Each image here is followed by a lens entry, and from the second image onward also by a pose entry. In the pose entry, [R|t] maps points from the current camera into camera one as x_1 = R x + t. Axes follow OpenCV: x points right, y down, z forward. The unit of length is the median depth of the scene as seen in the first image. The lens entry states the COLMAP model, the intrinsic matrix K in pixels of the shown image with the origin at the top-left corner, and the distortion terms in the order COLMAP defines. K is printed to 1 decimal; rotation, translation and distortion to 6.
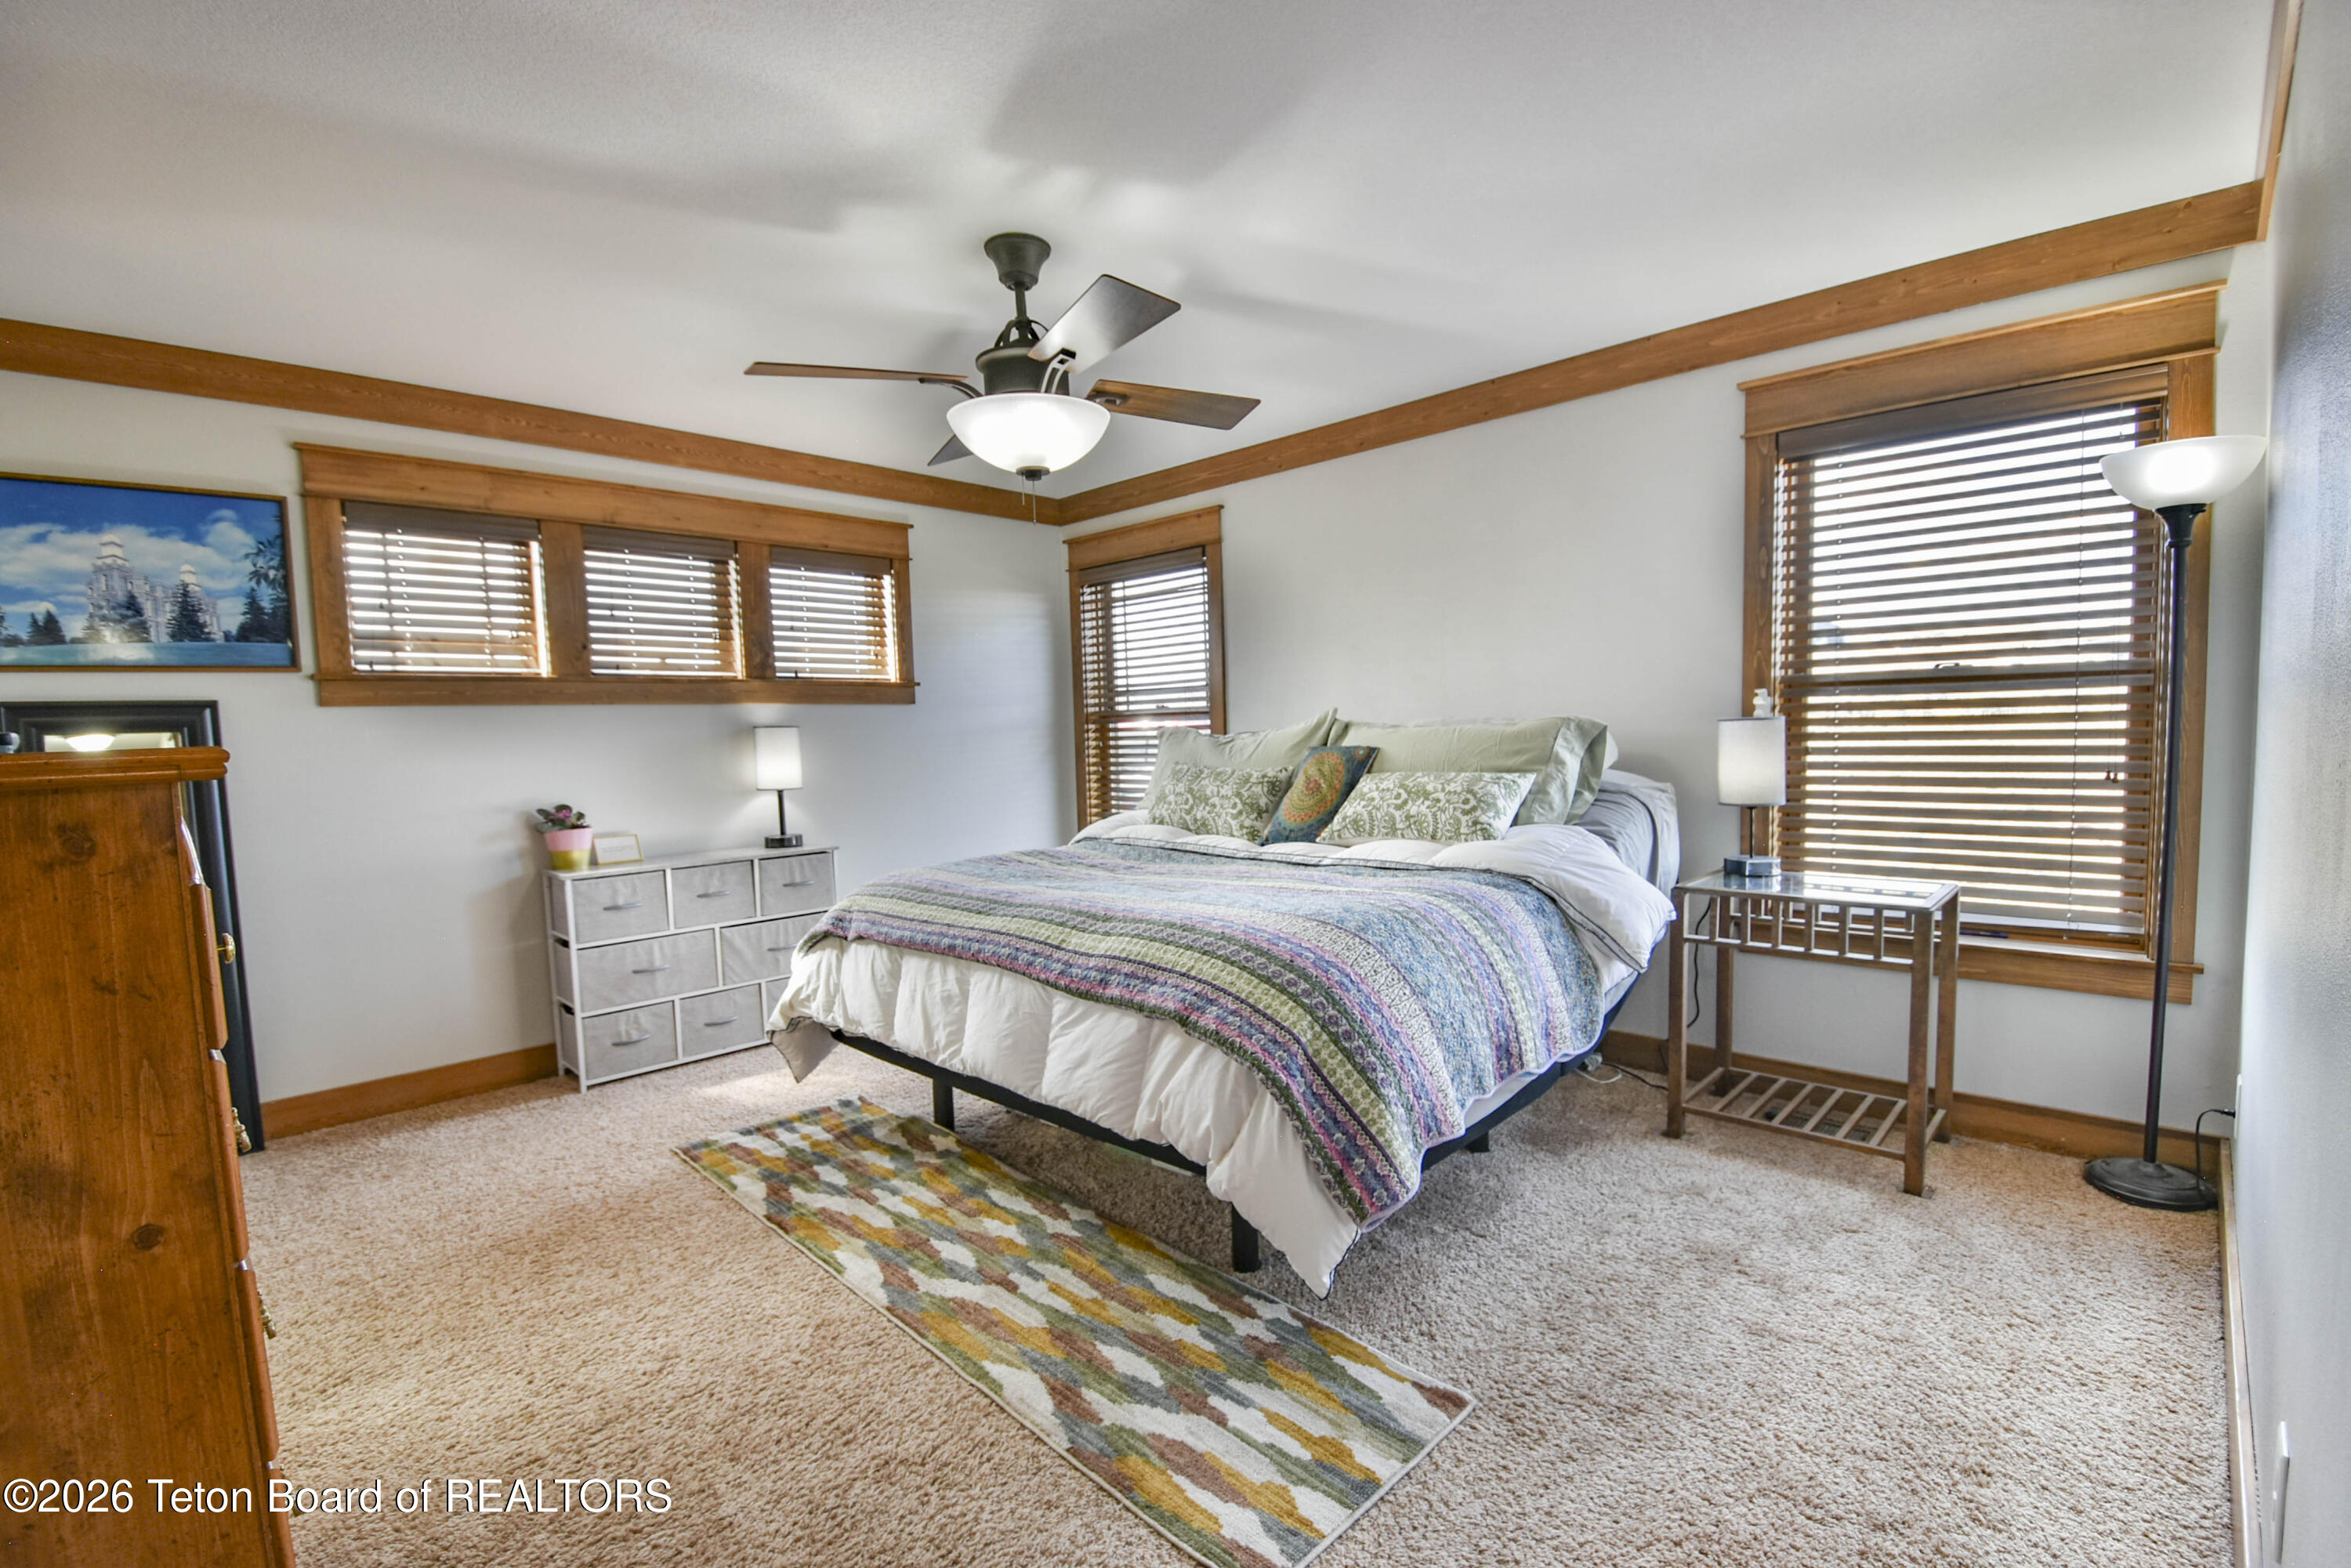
lens RADIAL K [[1041.2, 0, 1191.8], [0, 1041.2, 790.0], [0, 0, 1]] dist [-0.000215, -0.011333]
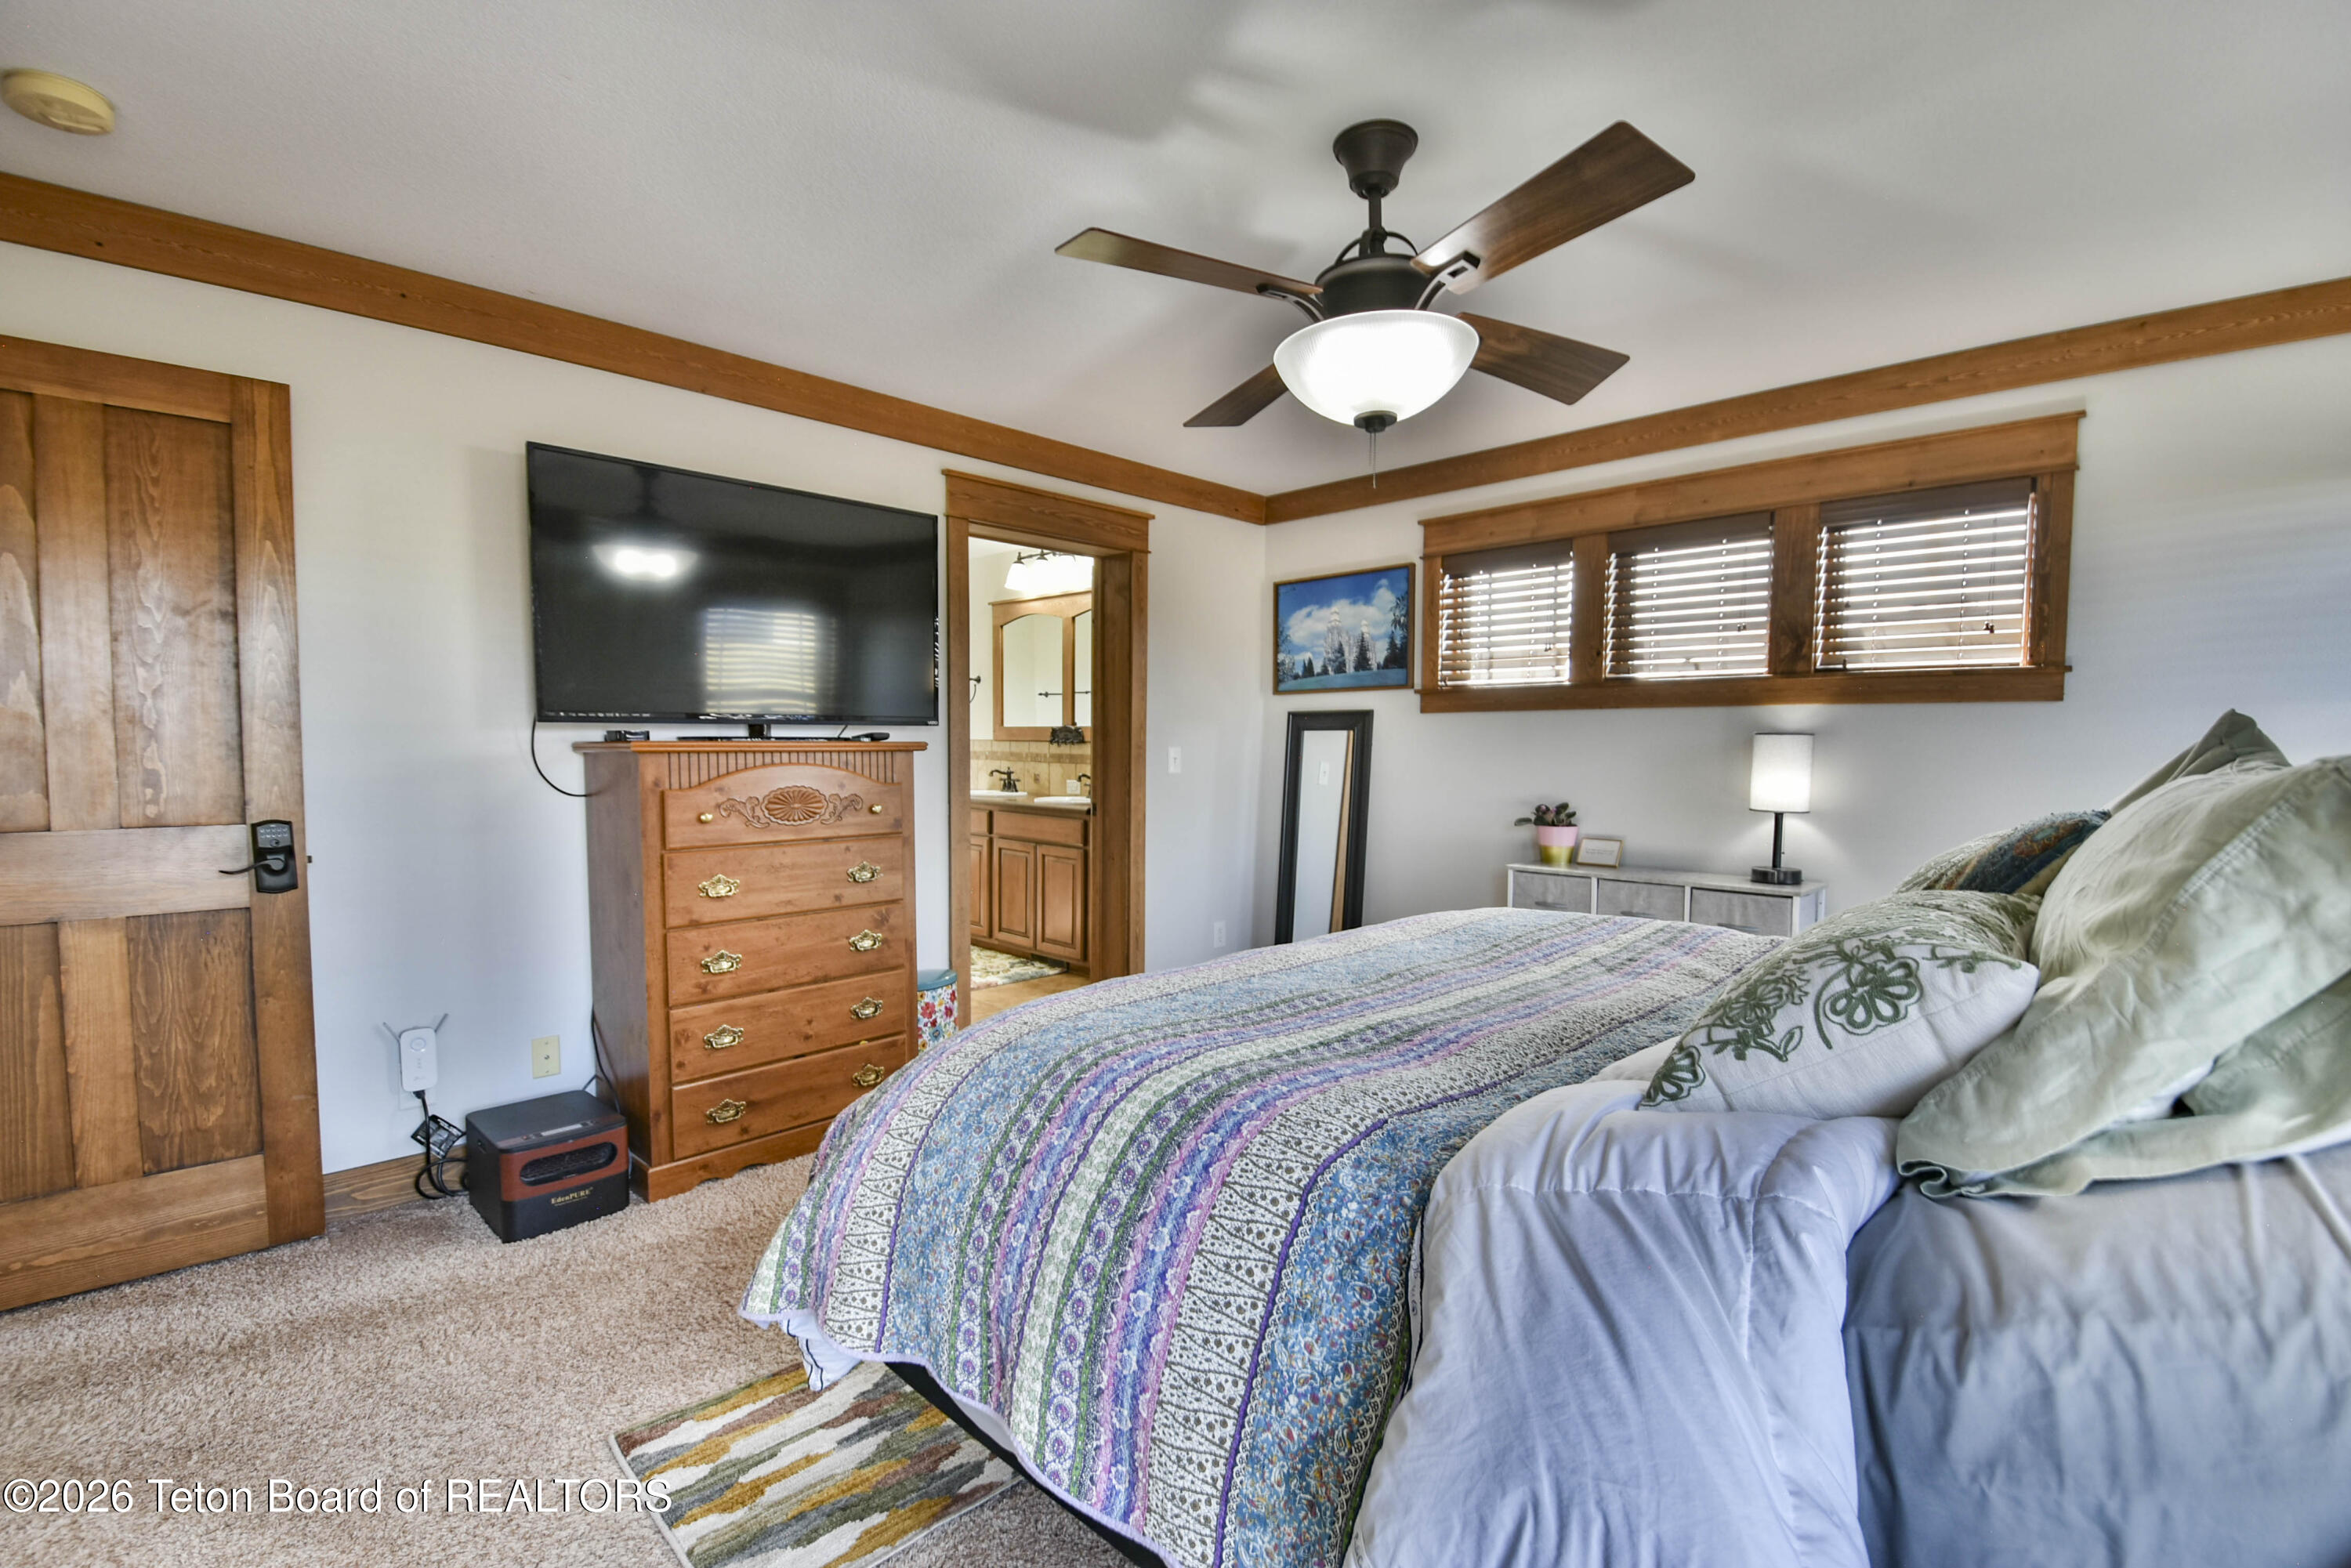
lens RADIAL K [[1041.2, 0, 1189.3], [0, 1041.2, 798.3], [0, 0, 1]] dist [-0.000215, -0.011333]
pose [[-0.007747, 0.083019, -0.996518, 0.534978], [-0.059845, 0.994723, 0.083334, -0.065206], [0.998178, 0.060282, -0.002738, 0.706009]]
